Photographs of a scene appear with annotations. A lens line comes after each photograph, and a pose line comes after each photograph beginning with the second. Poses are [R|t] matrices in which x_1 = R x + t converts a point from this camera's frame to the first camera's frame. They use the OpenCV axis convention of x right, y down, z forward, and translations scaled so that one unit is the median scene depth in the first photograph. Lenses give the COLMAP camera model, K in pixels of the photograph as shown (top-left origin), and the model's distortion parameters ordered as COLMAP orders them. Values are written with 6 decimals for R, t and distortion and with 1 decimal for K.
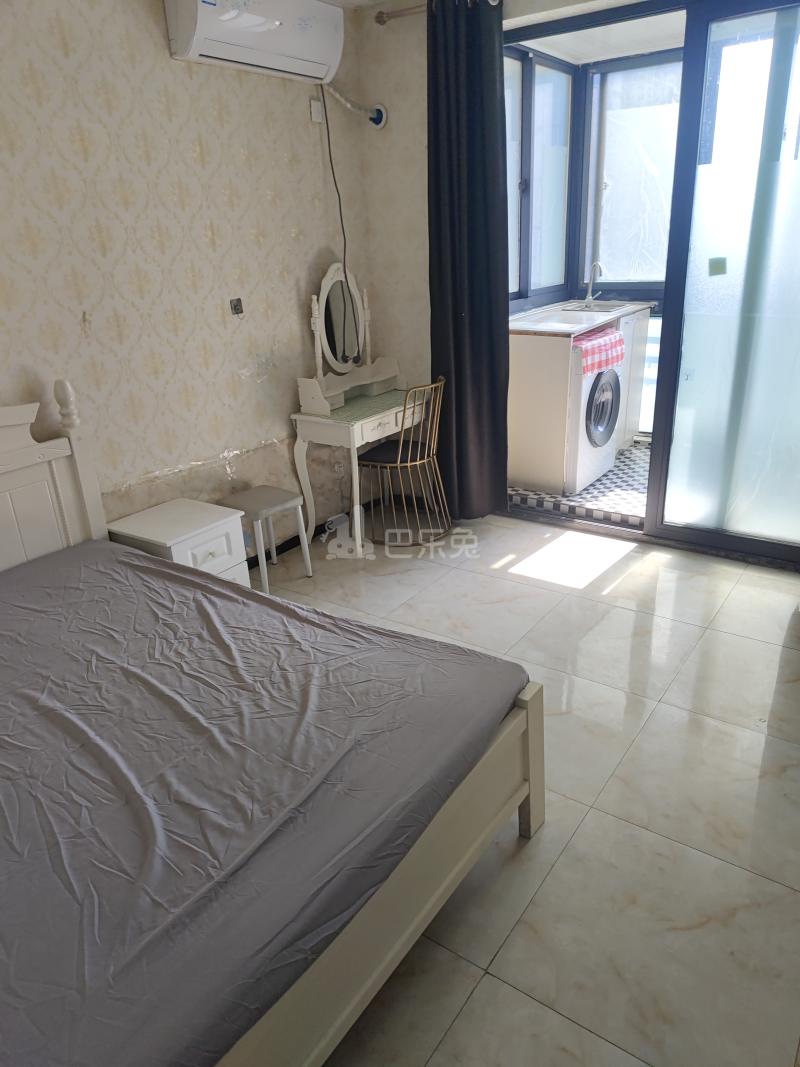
lens RADIAL K [[738.0, 0, 410.1], [0, 738.0, 536.7], [0, 0, 1]] dist [0.039269, -0.008239]
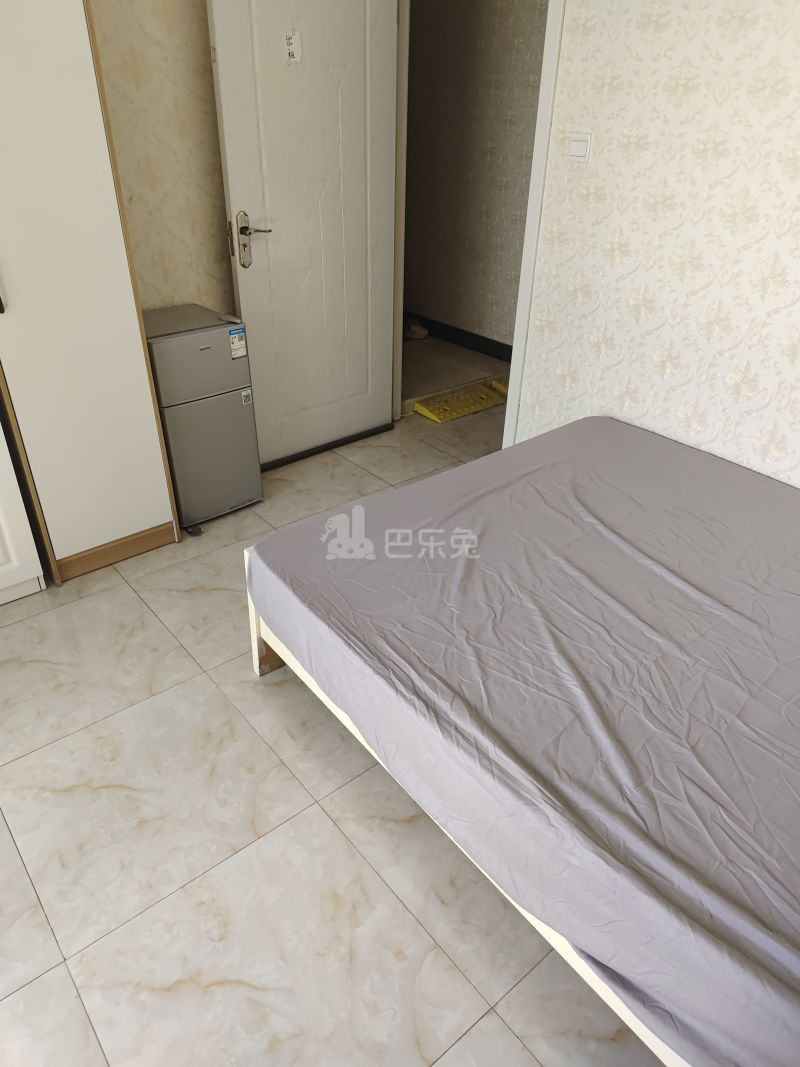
lens RADIAL K [[738.0, 0, 397.4], [0, 738.0, 538.0], [0, 0, 1]] dist [0.039269, -0.008239]
pose [[-0.962077, -0.114537, 0.247567, -0.261583], [0.127872, 0.612308, 0.780210, -0.543036], [-0.240950, 0.782279, -0.574441, 1.398623]]
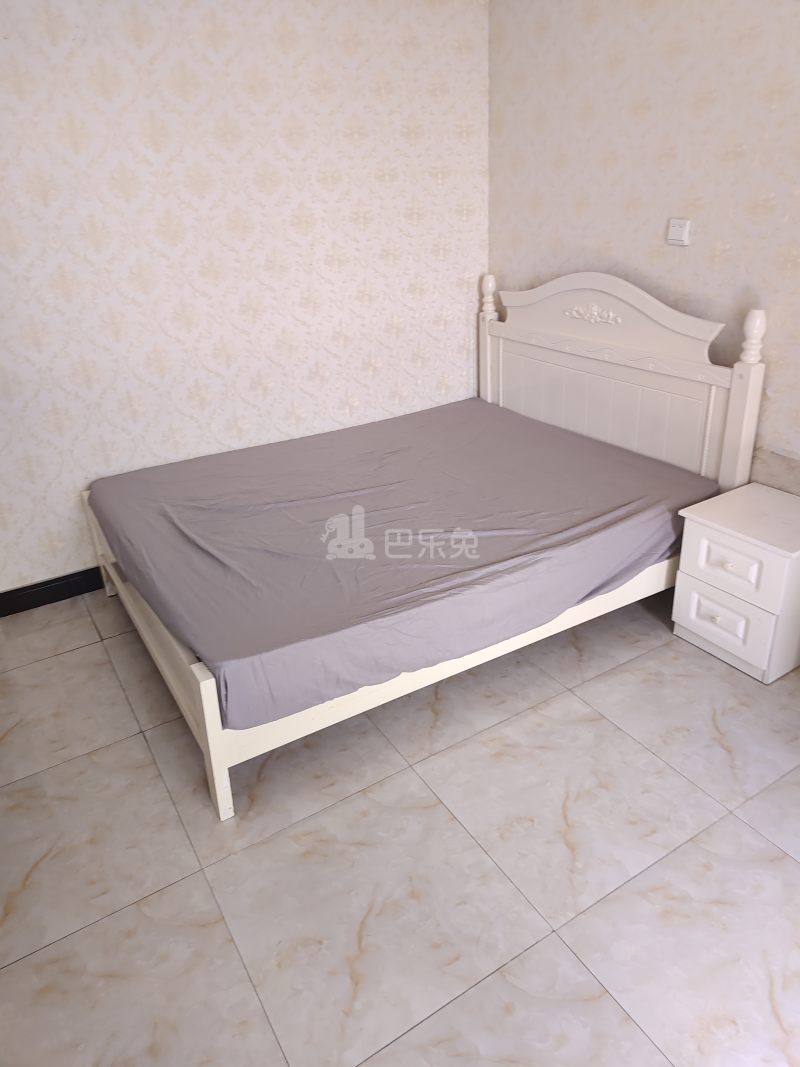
lens RADIAL K [[738.0, 0, 404.2], [0, 738.0, 524.6], [0, 0, 1]] dist [0.039269, -0.008239]
pose [[-0.390305, 0.438403, -0.809608, 0.684120], [-0.281216, 0.780563, 0.558247, -0.504758], [0.876687, 0.445562, -0.181372, 1.192807]]
